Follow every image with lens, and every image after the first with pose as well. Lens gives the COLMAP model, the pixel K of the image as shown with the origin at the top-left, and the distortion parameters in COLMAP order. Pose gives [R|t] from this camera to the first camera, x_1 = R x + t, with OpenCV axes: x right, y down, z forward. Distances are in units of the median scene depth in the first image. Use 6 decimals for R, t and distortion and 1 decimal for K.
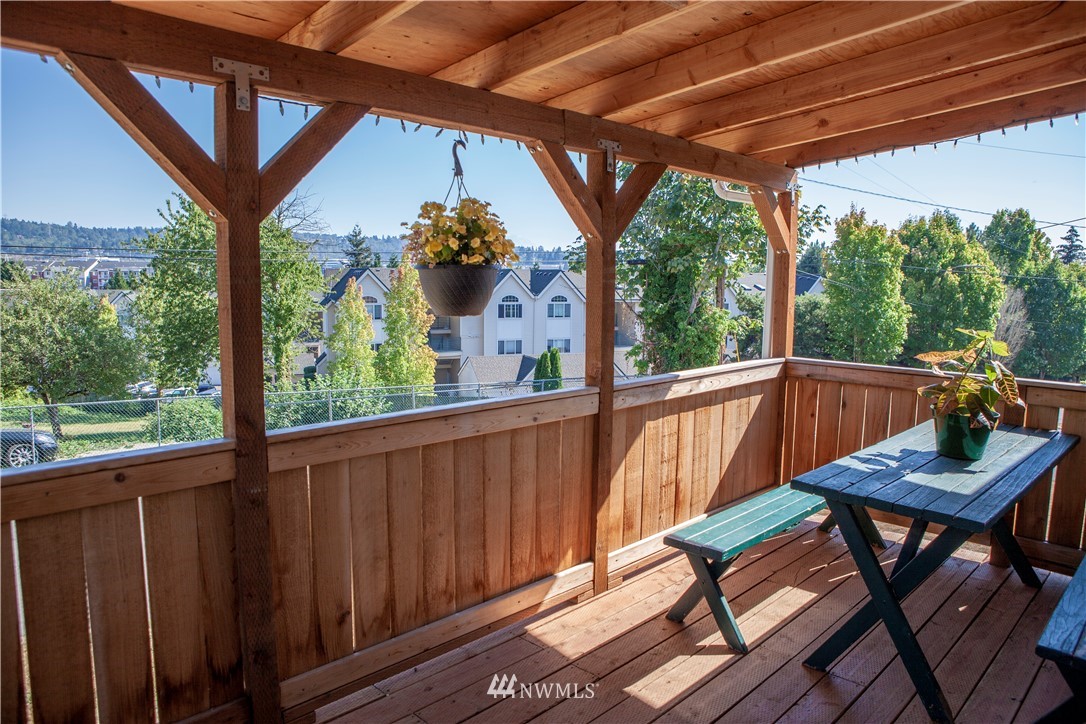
lens RADIAL K [[751.2, 0, 543.0], [0, 751.2, 362.0], [0, 0, 1]] dist [-0.105996, 0.079291]
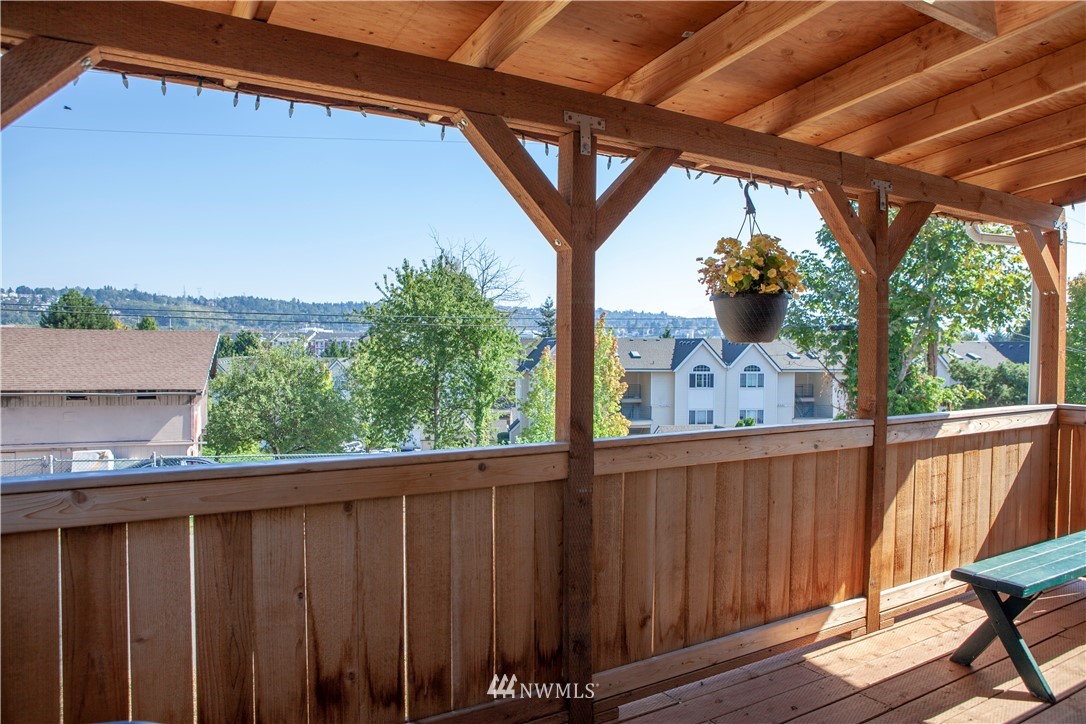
lens RADIAL K [[751.2, 0, 543.0], [0, 751.2, 362.0], [0, 0, 1]] dist [-0.105996, 0.079291]
pose [[0.969664, 0.001226, -0.244440, -0.127476], [-0.024241, 0.995541, -0.091166, 0.063374], [0.243238, 0.094326, 0.965369, -0.084865]]
